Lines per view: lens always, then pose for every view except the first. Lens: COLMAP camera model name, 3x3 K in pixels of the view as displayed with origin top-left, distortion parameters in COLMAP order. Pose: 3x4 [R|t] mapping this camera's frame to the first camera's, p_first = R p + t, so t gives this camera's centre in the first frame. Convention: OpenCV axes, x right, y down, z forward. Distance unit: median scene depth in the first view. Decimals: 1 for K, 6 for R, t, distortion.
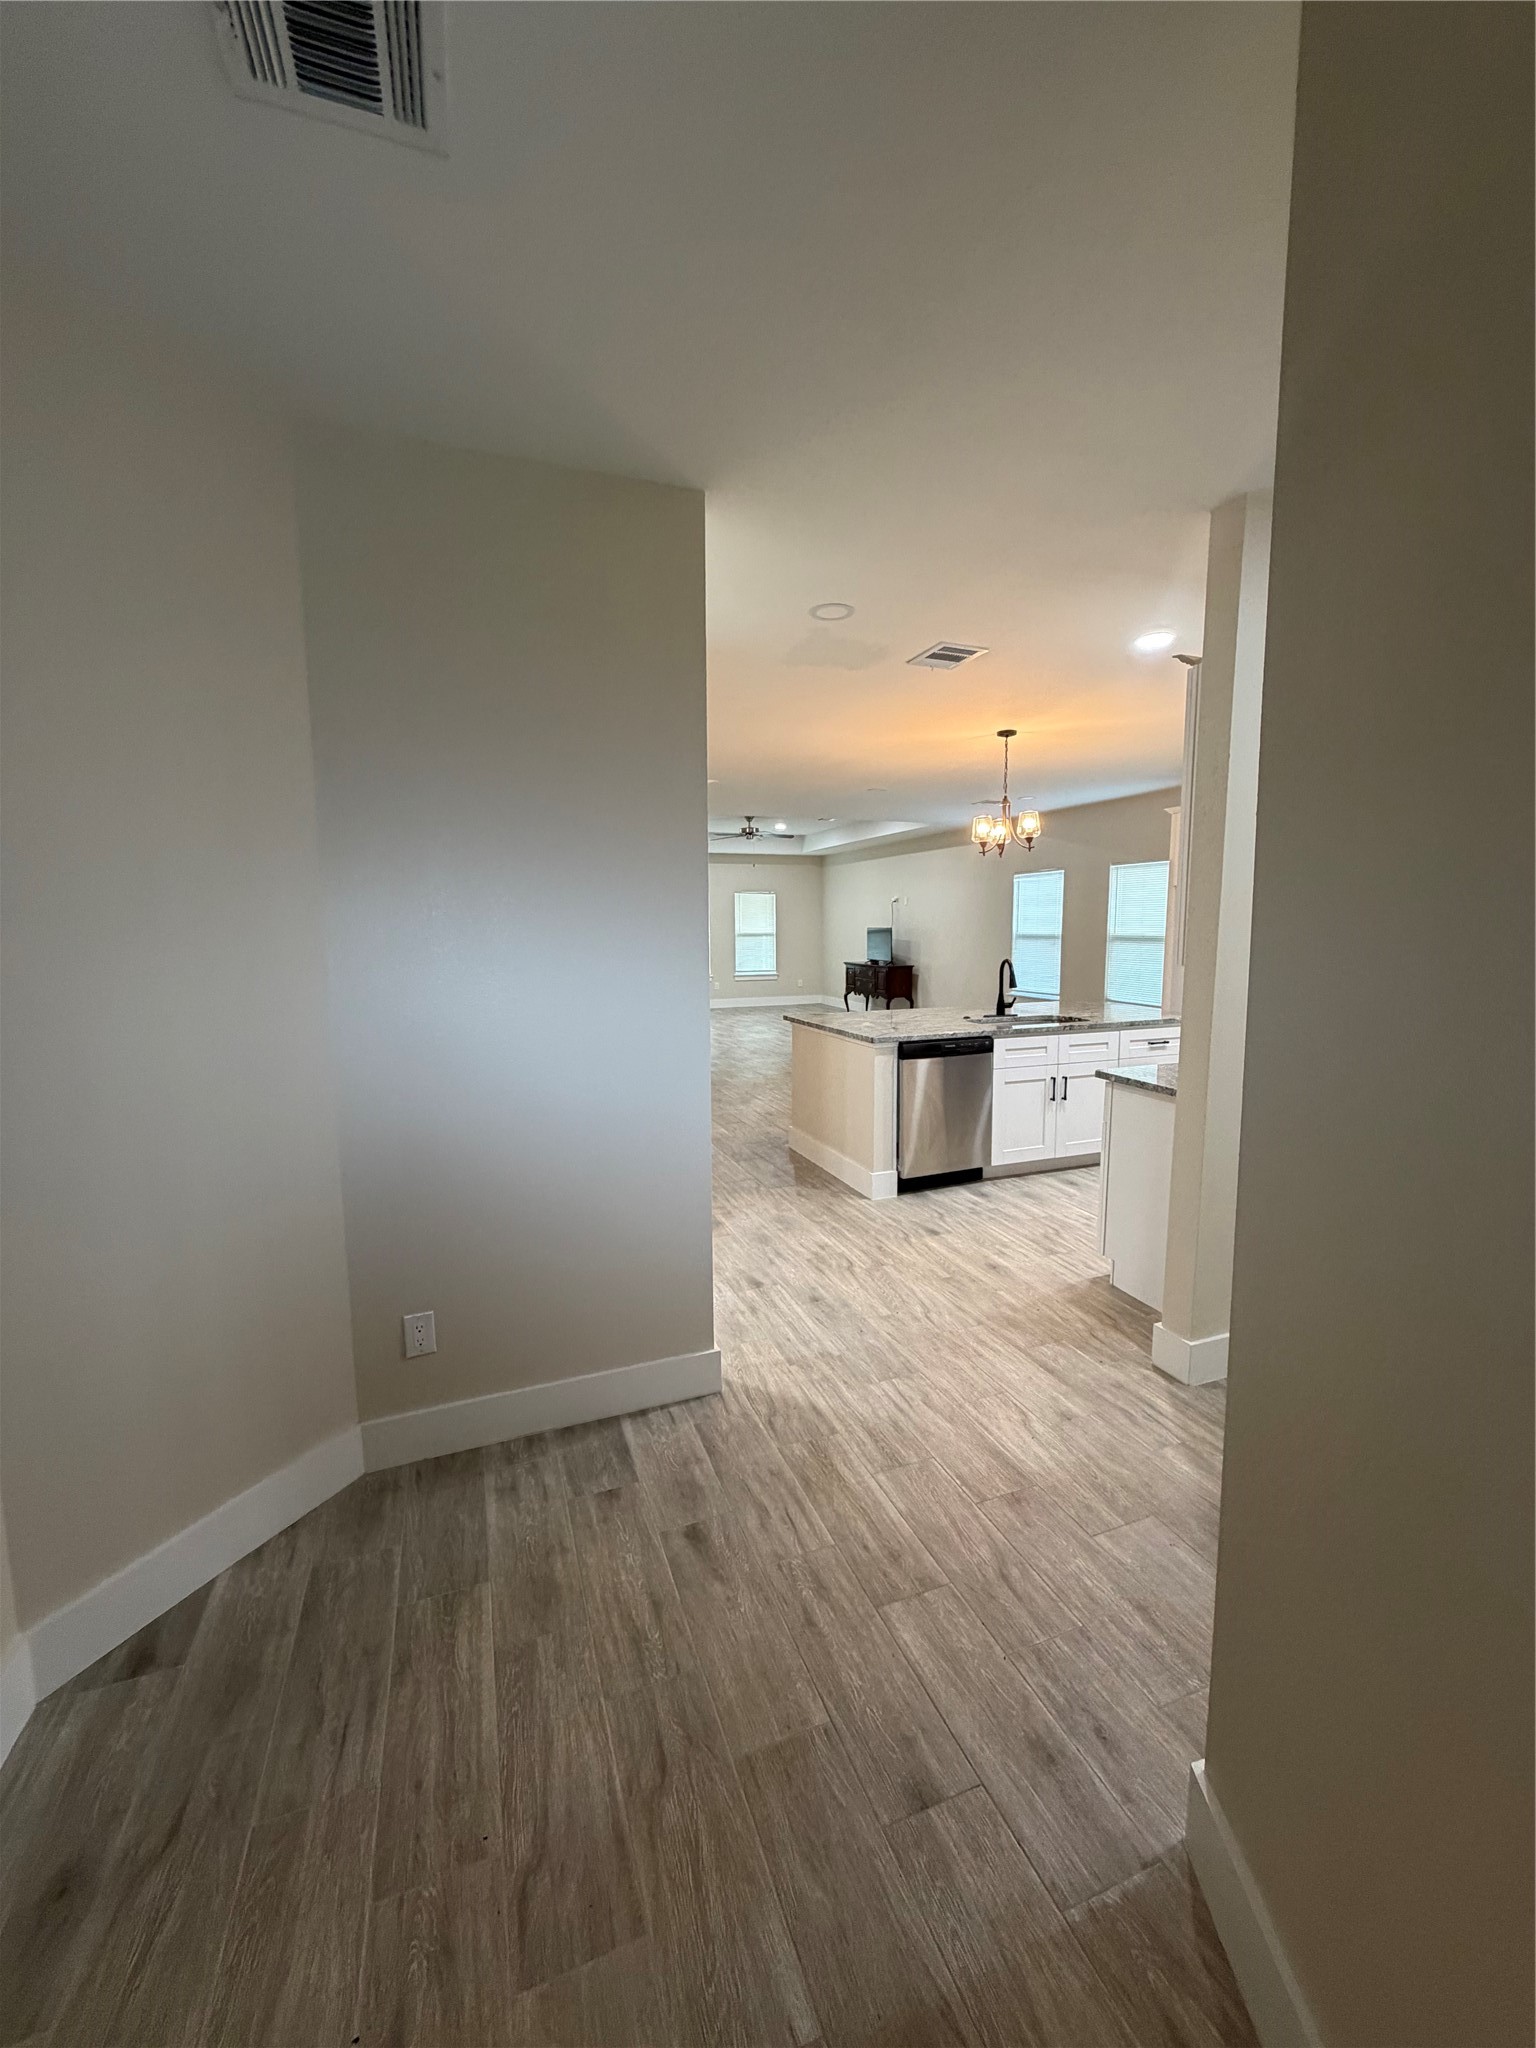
lens RADIAL K [[814.2, 0, 764.9], [0, 814.2, 1023.1], [0, 0, 1]] dist [-0.001504, 0.000657]
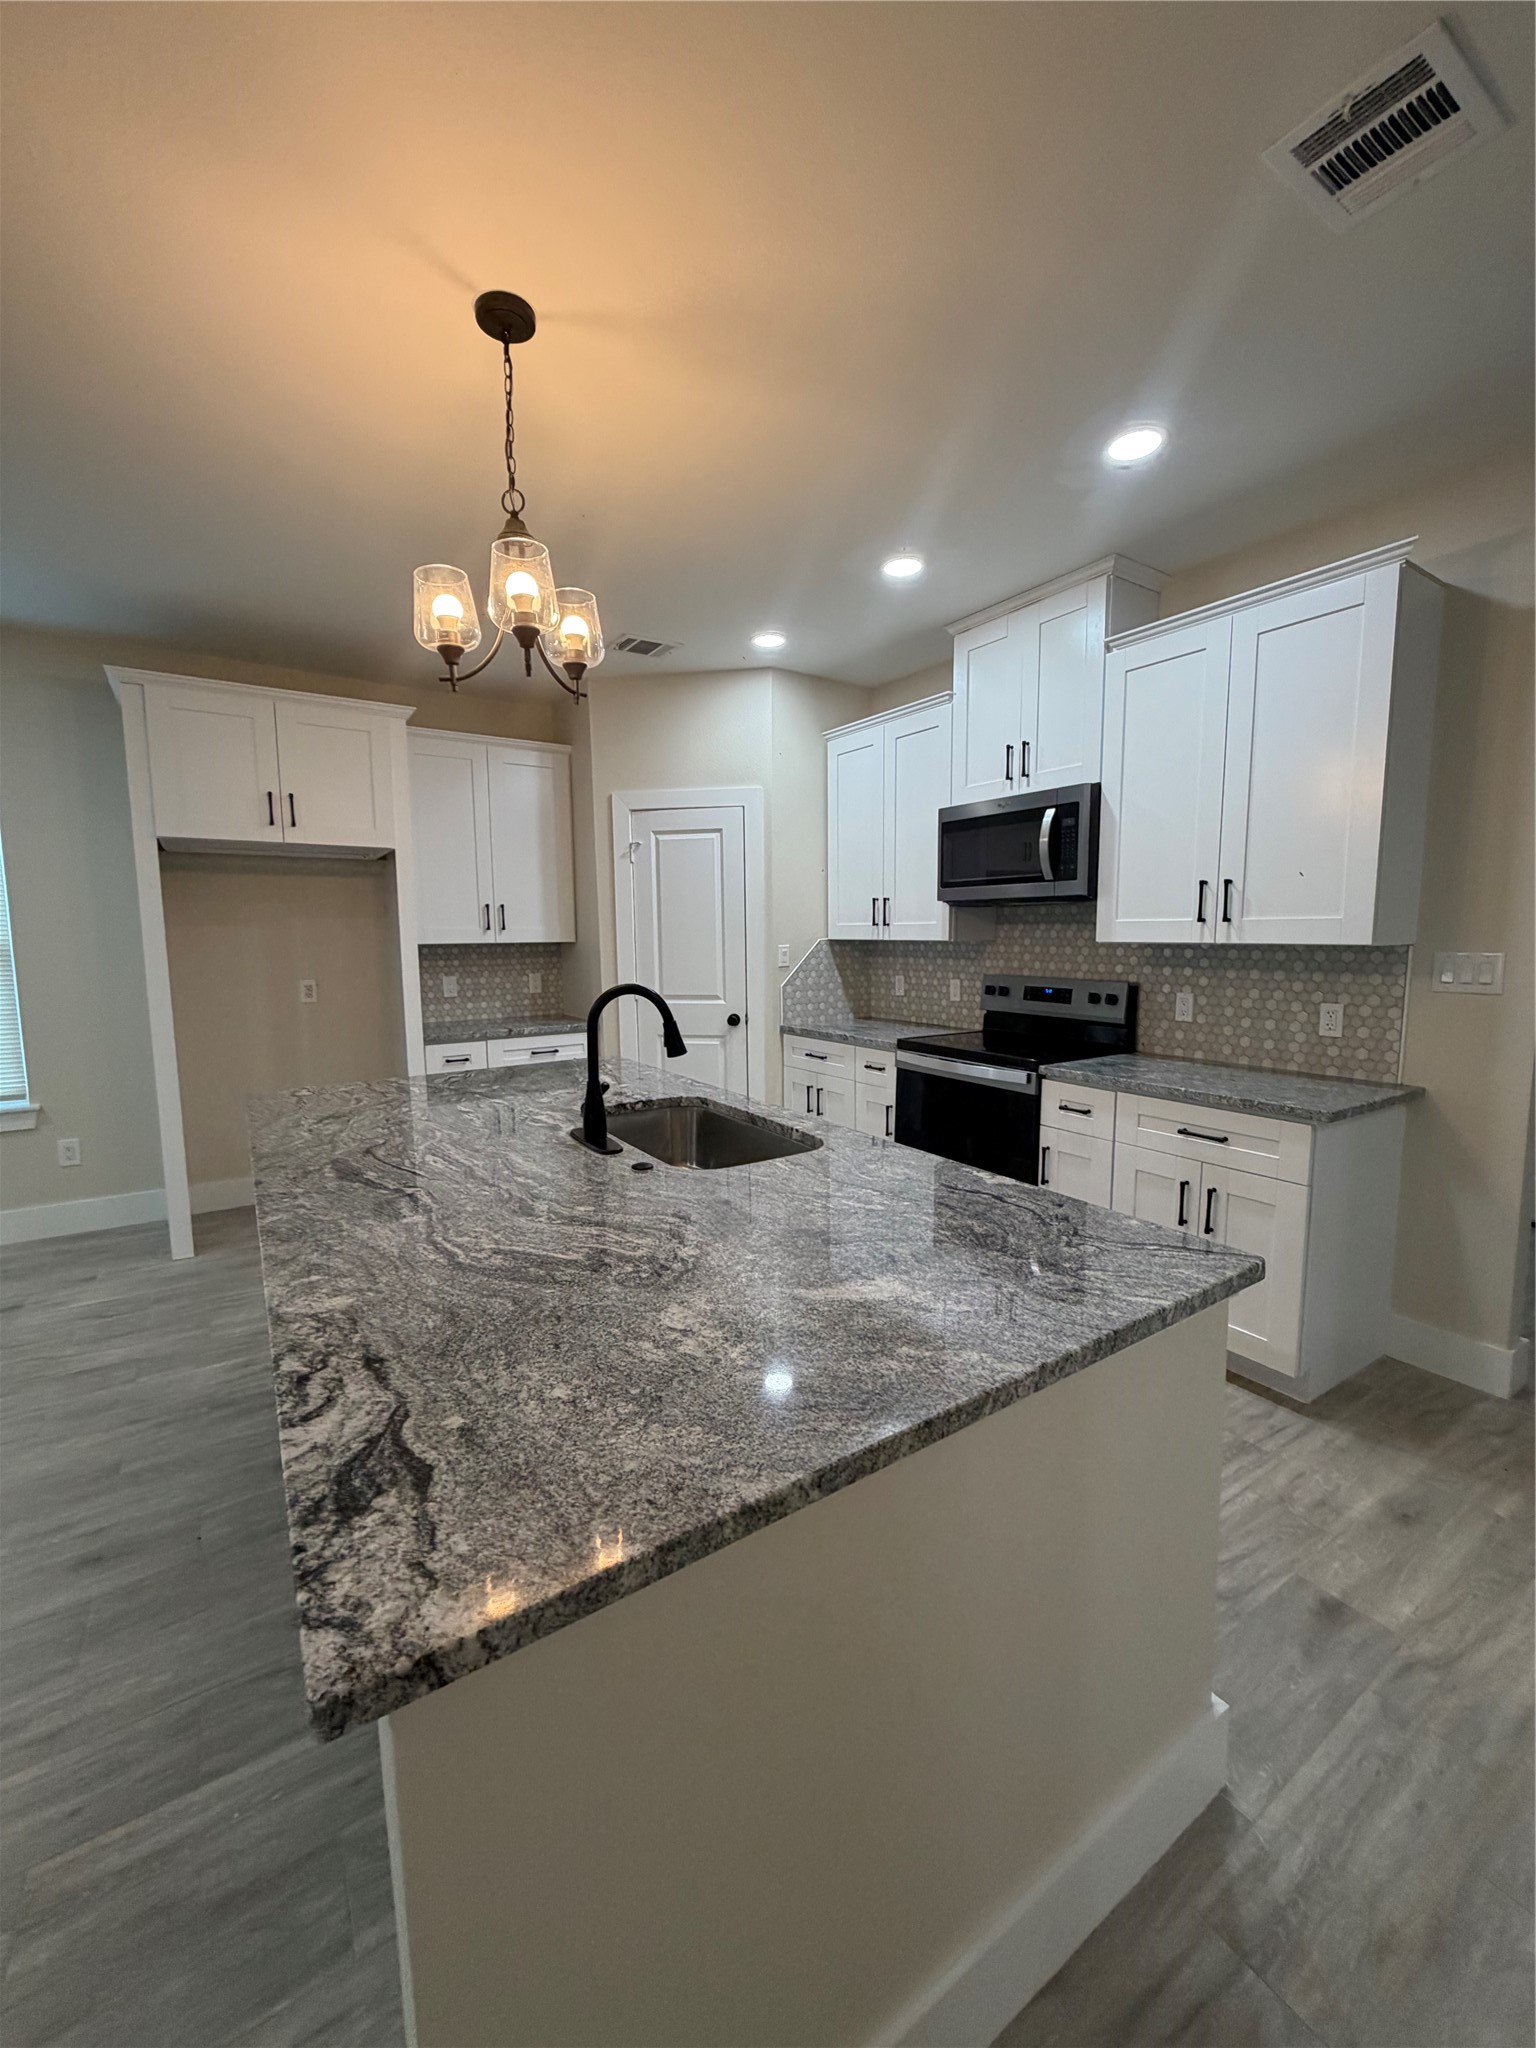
lens RADIAL K [[814.2, 0, 764.8], [0, 814.2, 1023.9], [0, 0, 1]] dist [-0.001504, 0.000657]
pose [[-0.221003, -0.101603, 0.969966, -0.092366], [0.126563, 0.983161, 0.131823, -0.117512], [-0.967026, 0.151895, -0.204422, 1.171648]]
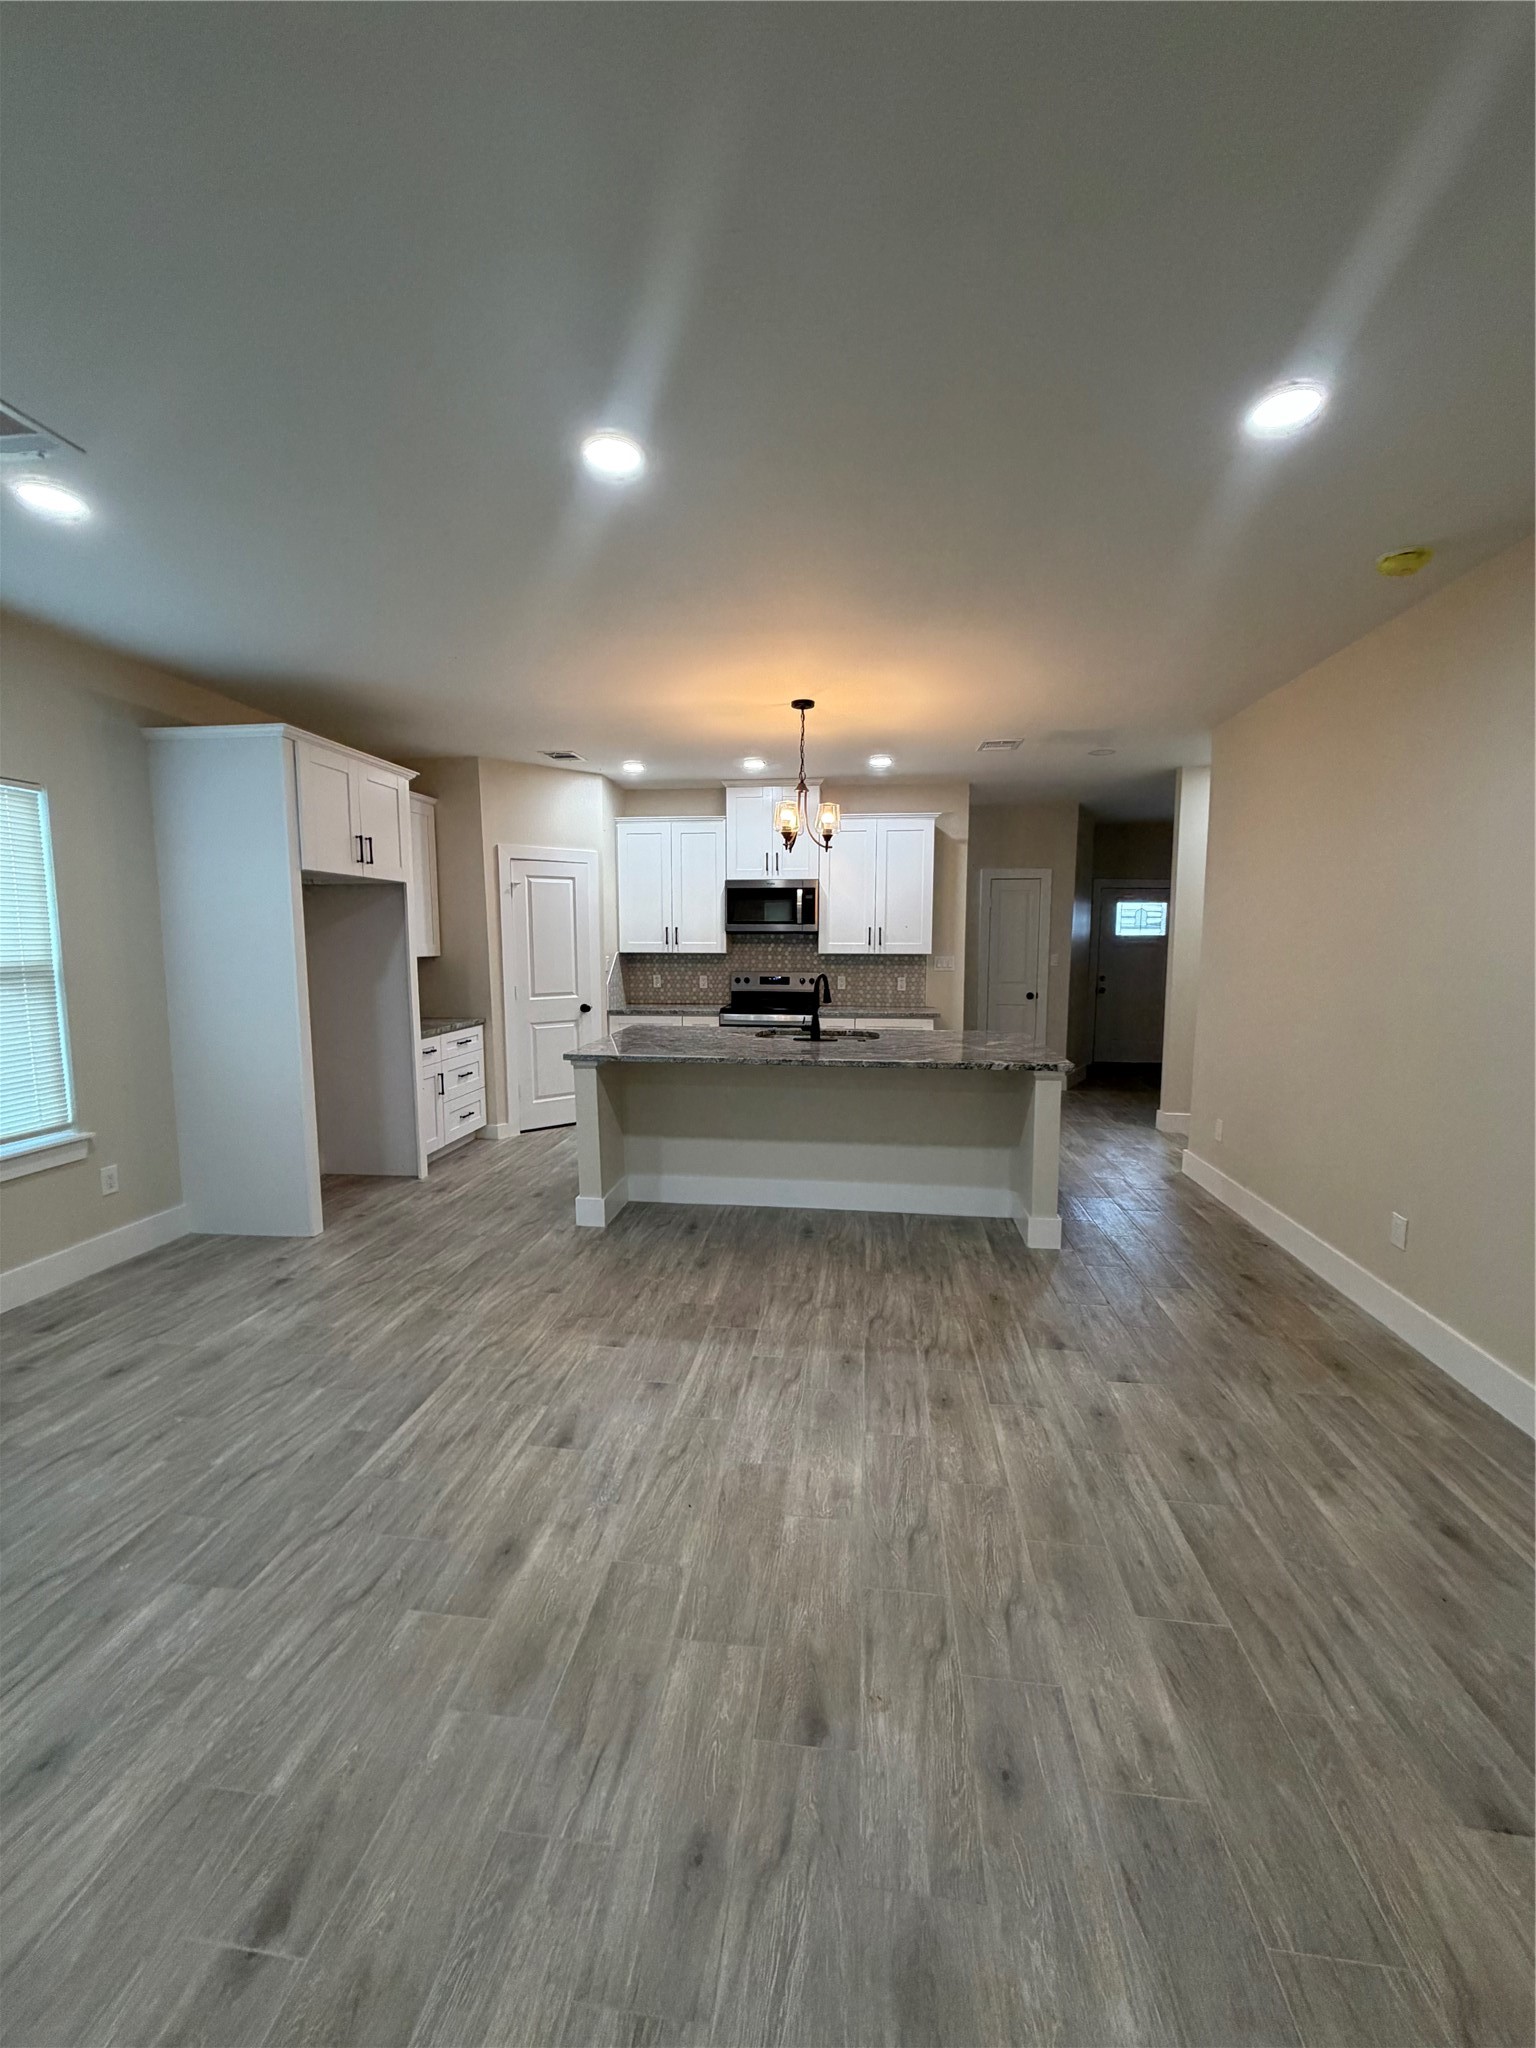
lens RADIAL K [[814.2, 0, 765.0], [0, 814.2, 1027.1], [0, 0, 1]] dist [-0.001504, 0.000657]
pose [[-0.885747, -0.044700, 0.462011, -0.075745], [0.062005, 0.975037, 0.213209, -0.249099], [-0.460008, 0.217496, -0.860865, 2.089638]]
